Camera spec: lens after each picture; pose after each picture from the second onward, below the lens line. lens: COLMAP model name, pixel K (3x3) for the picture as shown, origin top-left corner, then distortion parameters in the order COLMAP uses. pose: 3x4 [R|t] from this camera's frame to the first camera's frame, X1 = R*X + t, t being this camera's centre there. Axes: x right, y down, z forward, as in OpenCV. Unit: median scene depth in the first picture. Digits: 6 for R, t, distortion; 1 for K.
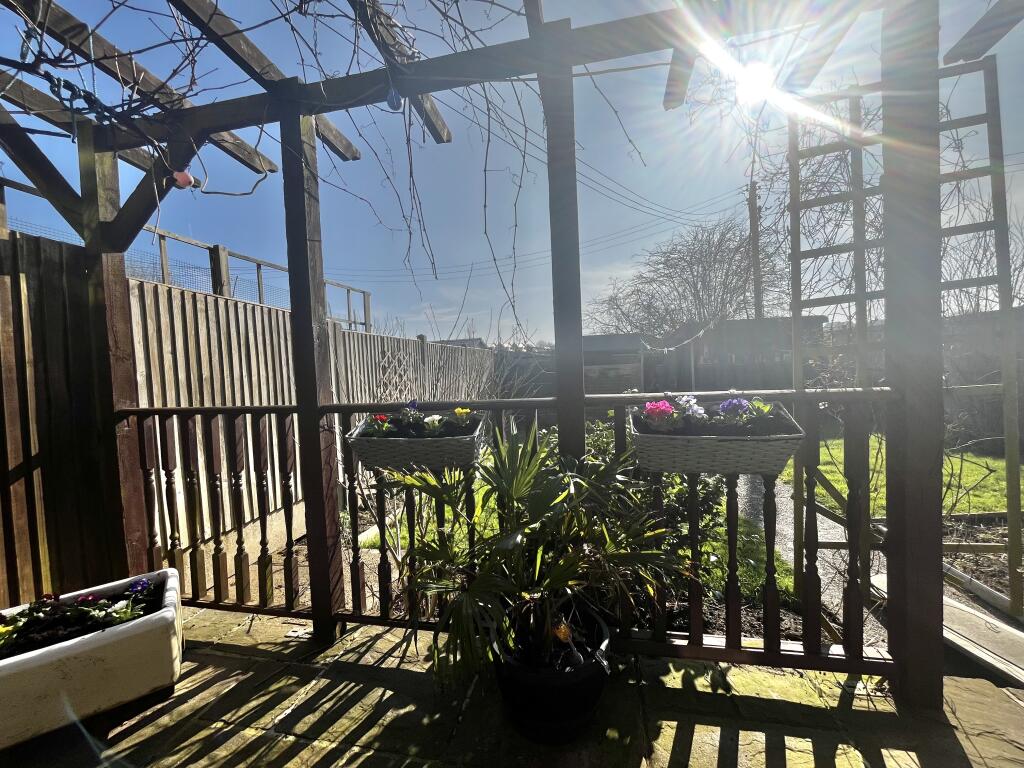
lens RADIAL K [[416.3, 0, 509.2], [0, 416.3, 384.3], [0, 0, 1]] dist [-0.008269, 0.001425]
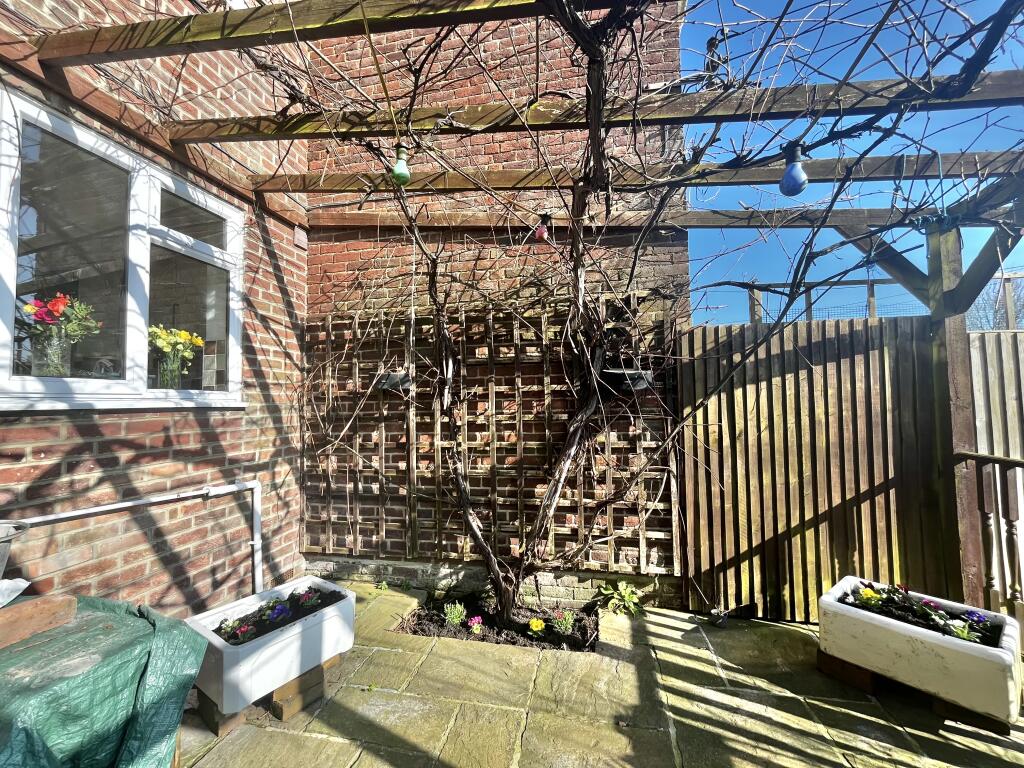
lens RADIAL K [[416.3, 0, 504.8], [0, 416.3, 381.3], [0, 0, 1]] dist [-0.008269, 0.001425]
pose [[-0.007429, -0.005521, -0.999957, 0.221658], [-0.026136, 0.999644, -0.005325, -0.105008], [0.999631, 0.026095, -0.007571, -0.265600]]
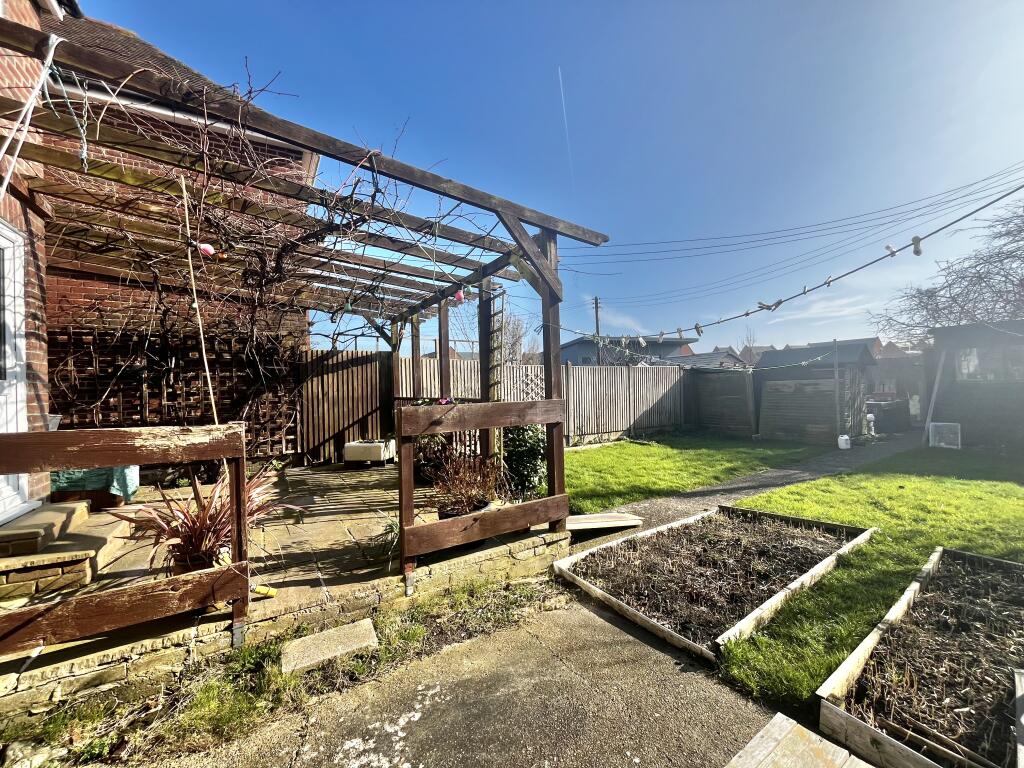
lens RADIAL K [[416.3, 0, 511.8], [0, 416.3, 383.8], [0, 0, 1]] dist [-0.008269, 0.001425]
pose [[0.683629, 0.022638, -0.729479, 2.518871], [-0.033354, 0.999444, -0.000242, -0.086945], [0.729068, 0.024496, 0.684003, -0.758862]]
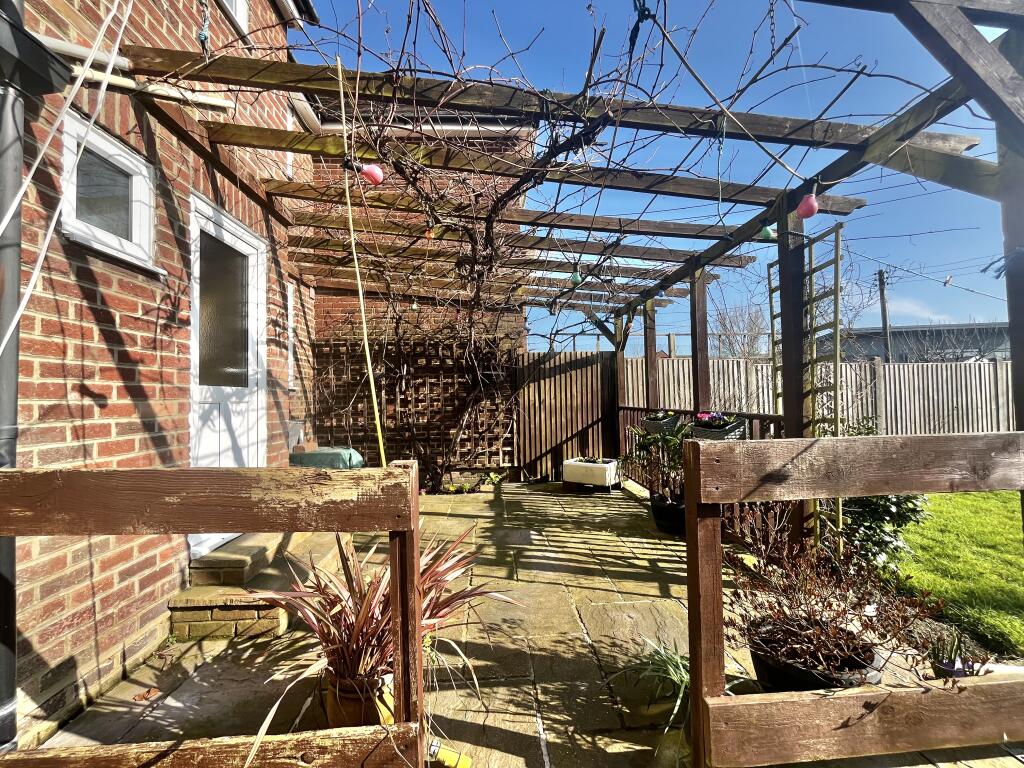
lens RADIAL K [[416.3, 0, 511.7], [0, 416.3, 384.2], [0, 0, 1]] dist [-0.008269, 0.001425]
pose [[0.261082, 0.009361, -0.965271, 1.807787], [-0.028997, 0.999578, 0.001851, -0.080297], [0.964881, 0.027507, 0.261243, -0.534416]]
